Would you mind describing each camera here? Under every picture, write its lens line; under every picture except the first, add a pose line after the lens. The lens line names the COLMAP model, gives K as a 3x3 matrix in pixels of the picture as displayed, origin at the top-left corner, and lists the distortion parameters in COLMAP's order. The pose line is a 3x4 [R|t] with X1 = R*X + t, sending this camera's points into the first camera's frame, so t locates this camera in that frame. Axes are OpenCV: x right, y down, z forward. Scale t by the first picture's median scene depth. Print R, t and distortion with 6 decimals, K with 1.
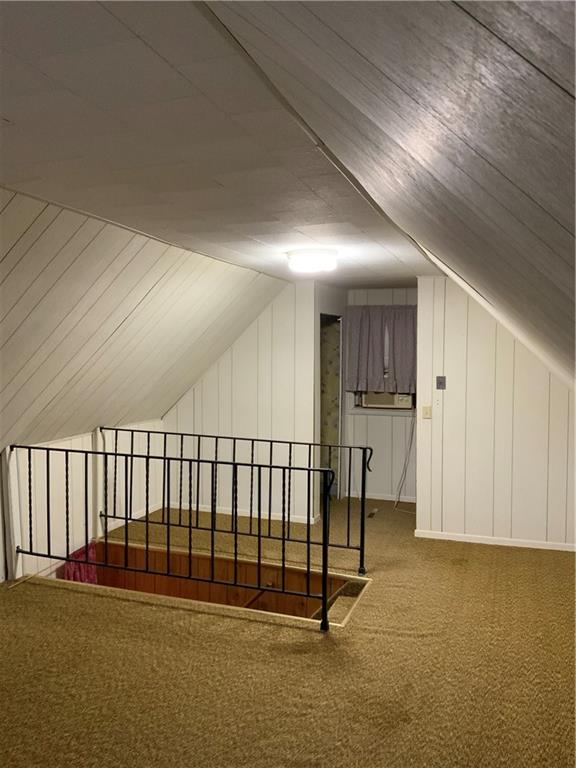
lens RADIAL K [[644.1, 0, 288.0], [0, 644.1, 349.2], [0, 0, 1]] dist [0.006181, 0.009487]
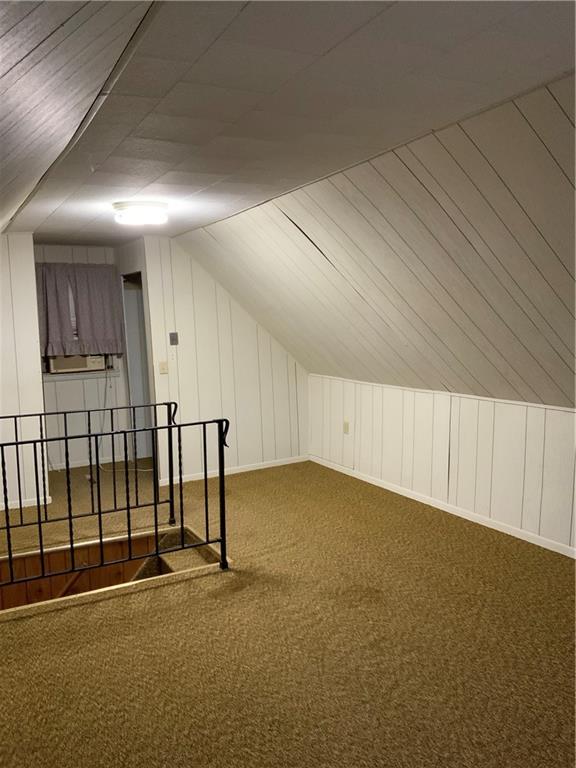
lens RADIAL K [[629.3, 0, 288.0], [0, 629.3, 384.0], [0, 0, 1]] dist [0.110634, -0.218481]
pose [[0.675564, -0.115229, 0.728241, -0.486365], [0.034193, 0.991546, 0.125172, 0.002143], [-0.736508, -0.059661, 0.673793, 0.185369]]
